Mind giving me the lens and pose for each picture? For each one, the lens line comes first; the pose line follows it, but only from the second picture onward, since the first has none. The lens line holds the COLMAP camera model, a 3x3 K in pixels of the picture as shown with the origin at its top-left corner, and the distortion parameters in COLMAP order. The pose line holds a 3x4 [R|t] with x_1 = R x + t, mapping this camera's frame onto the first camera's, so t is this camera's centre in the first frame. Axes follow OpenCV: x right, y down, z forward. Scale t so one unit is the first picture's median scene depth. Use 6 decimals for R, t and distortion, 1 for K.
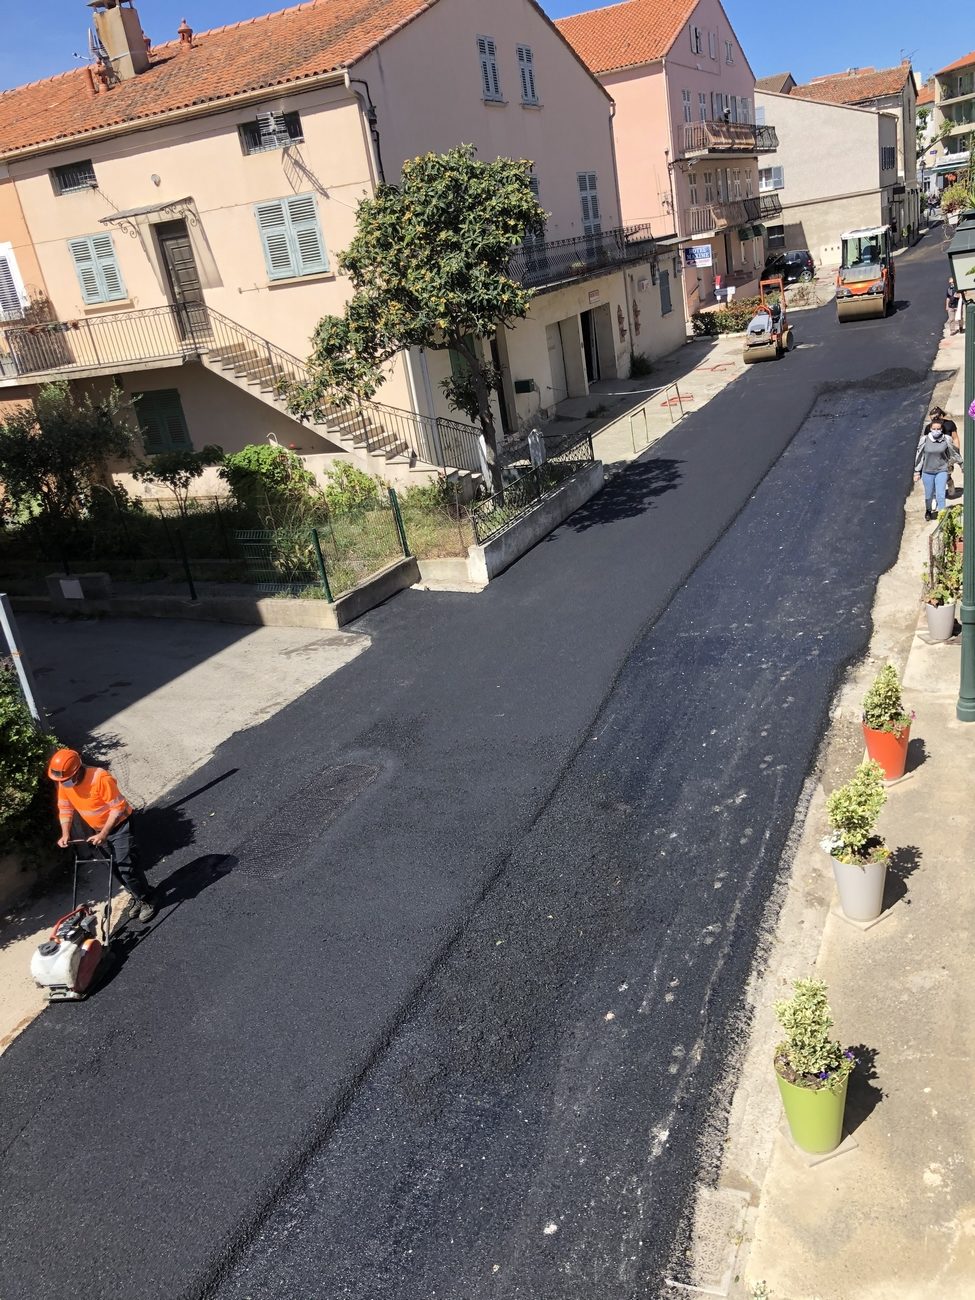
lens RADIAL K [[1061.3, 0, 487.5], [0, 1061.3, 650.0], [0, 0, 1]] dist [-0.038042, 0.091617]
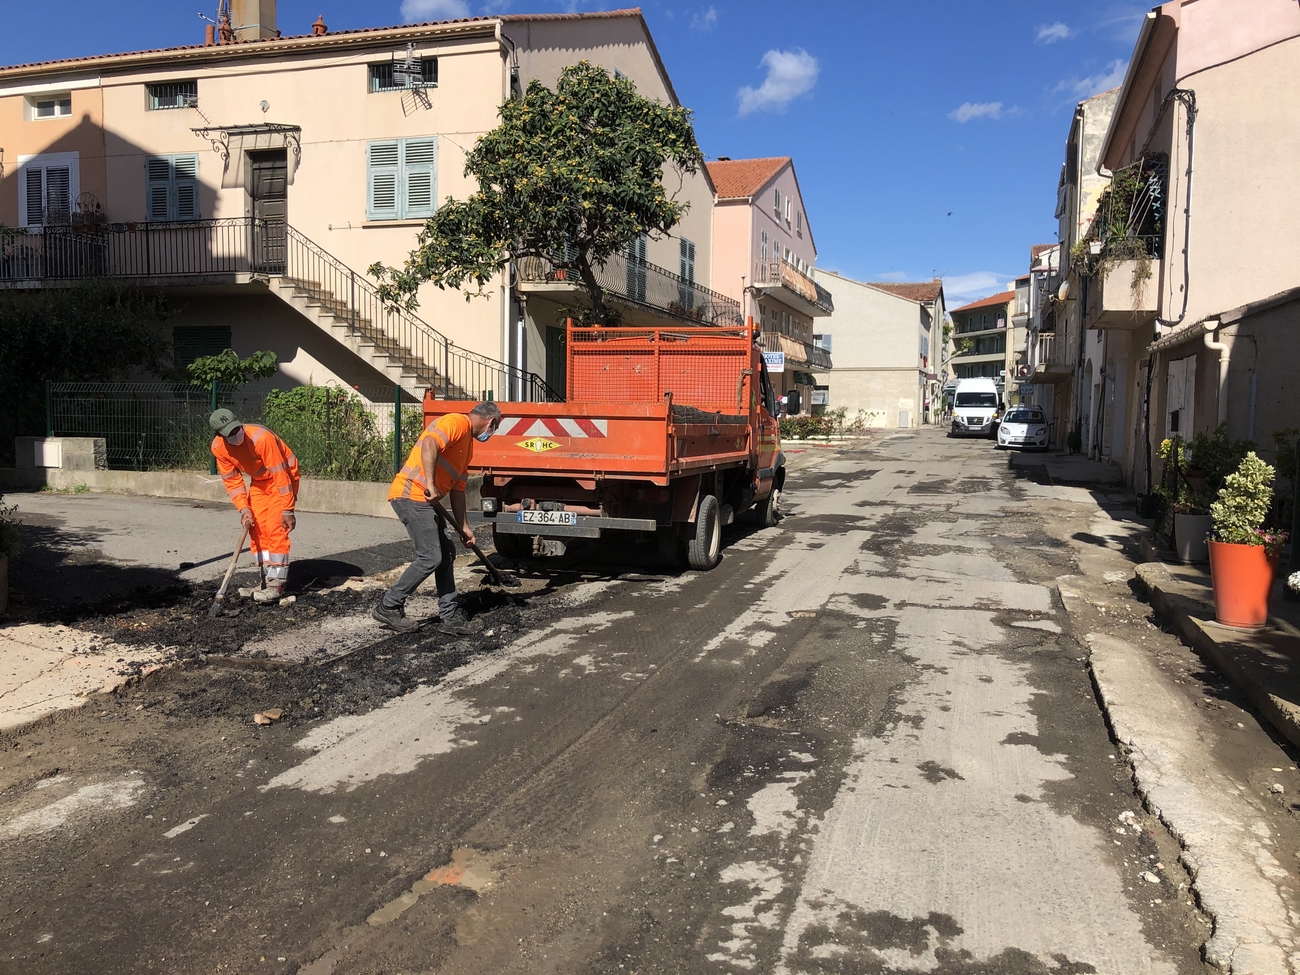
lens RADIAL K [[1055.1, 0, 650.0], [0, 1055.1, 487.5], [0, 0, 1]] dist [0.002108, -0.004049]
pose [[0.978840, 0.159661, 0.127985, -0.024352], [-0.113544, 0.944127, -0.309404, 0.064791], [-0.170234, 0.288325, 0.942278, 0.086342]]
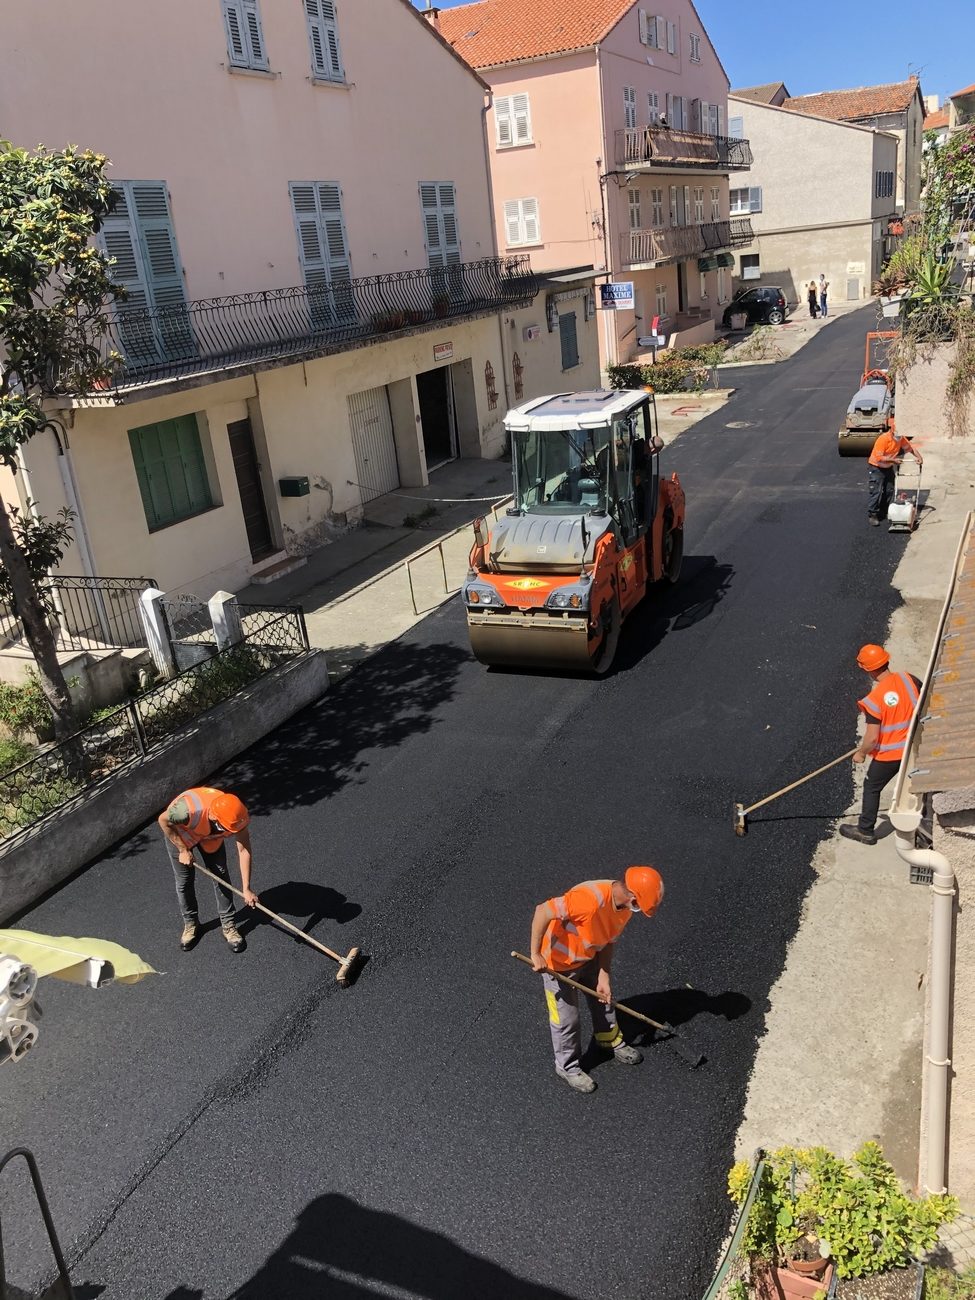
lens RADIAL K [[1061.3, 0, 487.5], [0, 1061.3, 650.0], [0, 0, 1]] dist [-0.038042, 0.091617]
pose [[0.998622, 0.052388, 0.003225, 0.103549], [-0.052380, 0.998624, -0.002434, -0.093077], [-0.003349, 0.002262, 0.999992, 0.194807]]
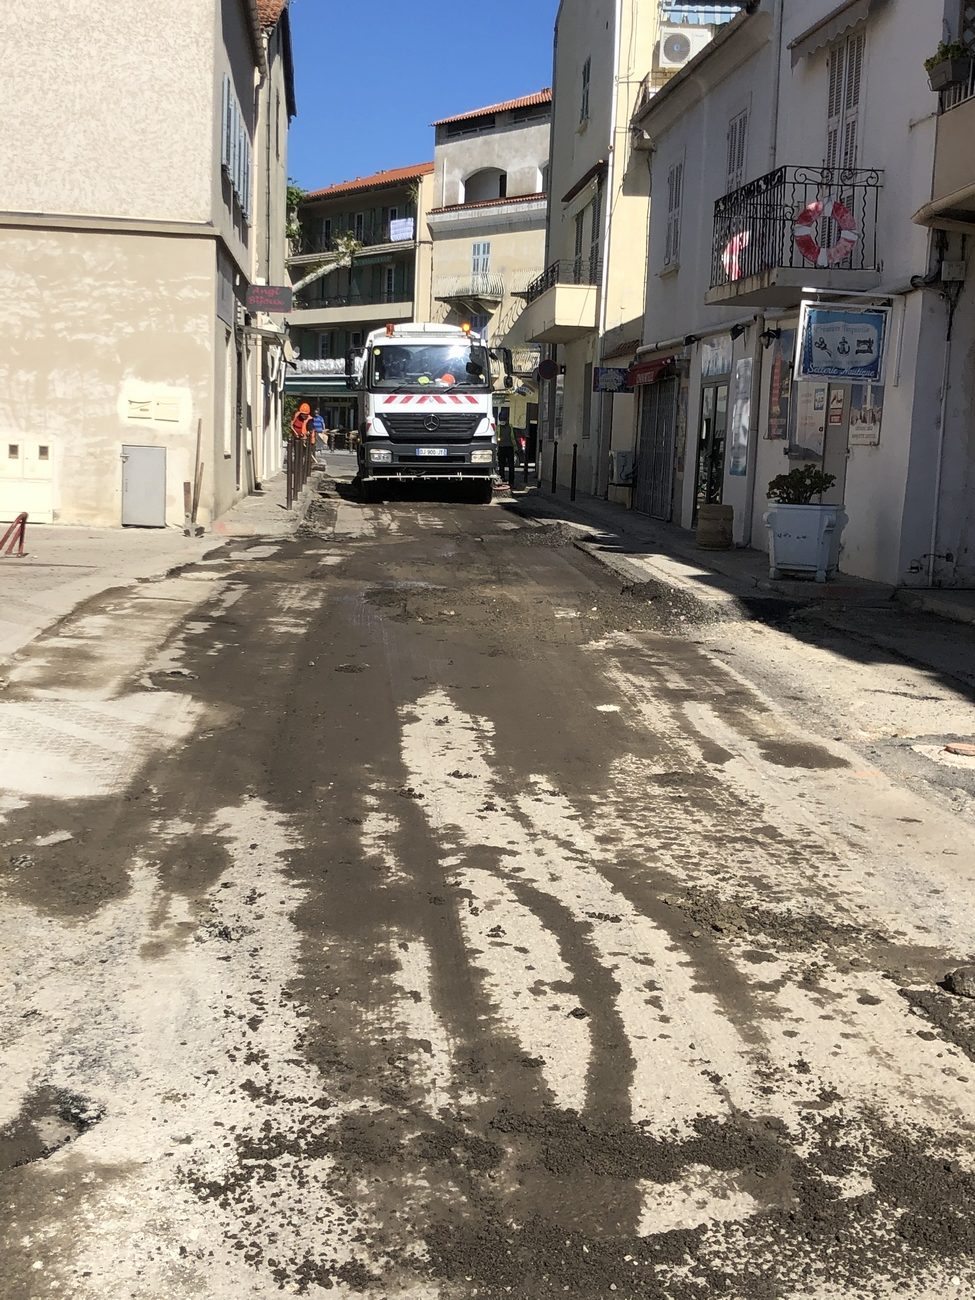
lens RADIAL K [[1655.6, 0, 487.5], [0, 1655.6, 650.0], [0, 0, 1]] dist [-0.006753, -0.029888]
pose [[0.843145, 0.129297, 0.521909, 0.355558], [0.020494, 0.962224, -0.271488, -0.365786], [-0.537296, 0.239599, 0.808644, 1.007836]]
